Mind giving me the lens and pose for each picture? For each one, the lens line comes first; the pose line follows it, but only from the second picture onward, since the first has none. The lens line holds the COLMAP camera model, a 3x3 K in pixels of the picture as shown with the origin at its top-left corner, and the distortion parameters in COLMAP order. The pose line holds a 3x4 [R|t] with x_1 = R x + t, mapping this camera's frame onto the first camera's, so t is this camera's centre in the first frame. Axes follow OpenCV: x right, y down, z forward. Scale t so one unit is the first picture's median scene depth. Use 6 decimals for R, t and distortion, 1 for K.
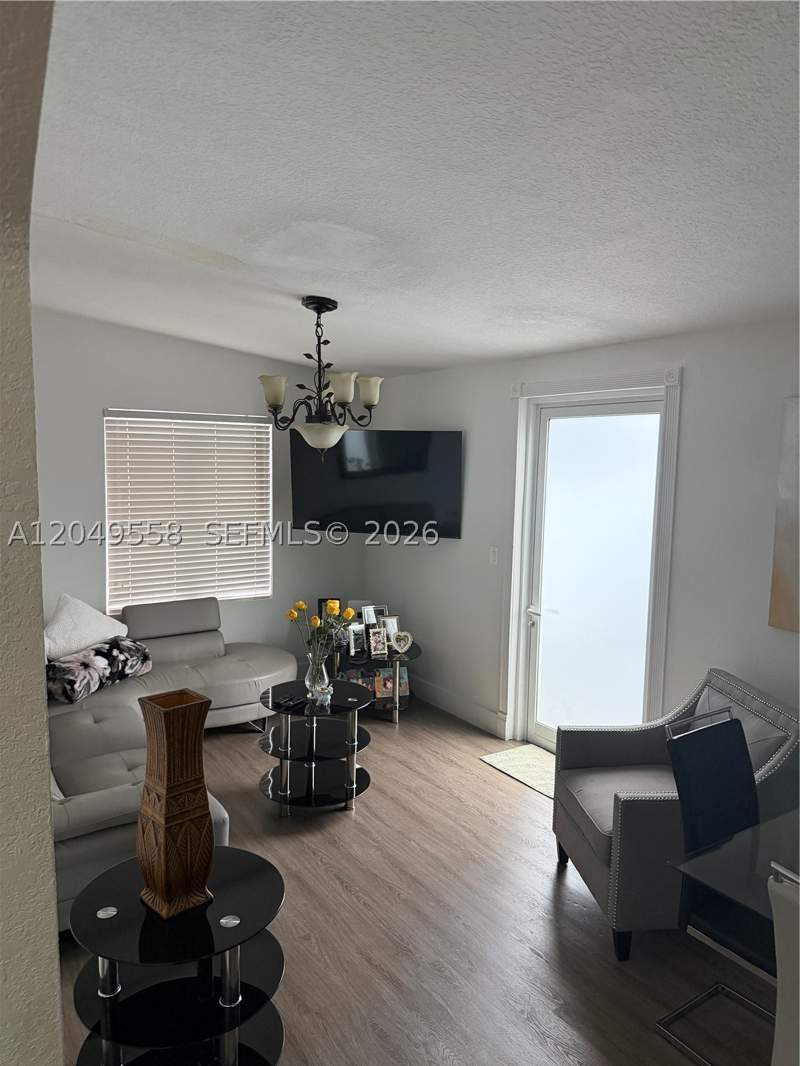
lens RADIAL K [[738.4, 0, 400.0], [0, 738.4, 533.0], [0, 0, 1]] dist [0.130182, -0.216499]
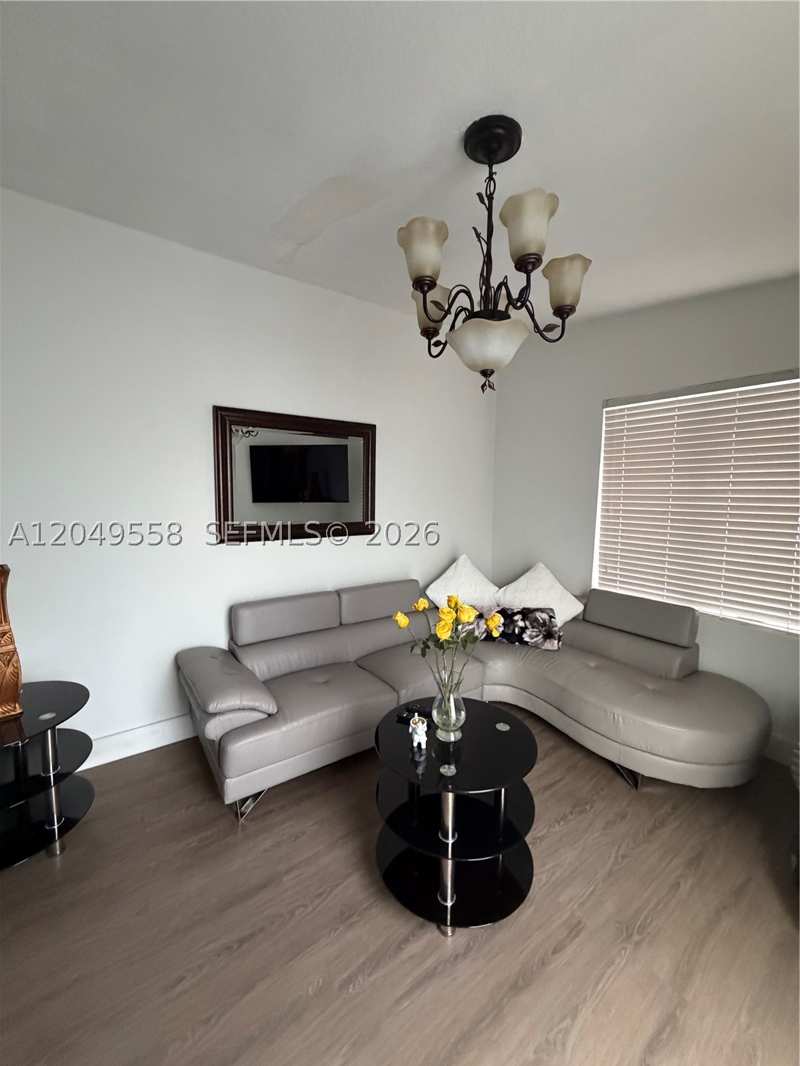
lens RADIAL K [[427.1, 0, 400.9], [0, 427.1, 529.9], [0, 0, 1]] dist [-0.000035, 0.000014]
pose [[0.042168, 0.072855, -0.996451, 0.232946], [-0.115871, 0.990965, 0.067551, 0.008712], [0.992369, 0.112611, 0.050228, 0.784633]]
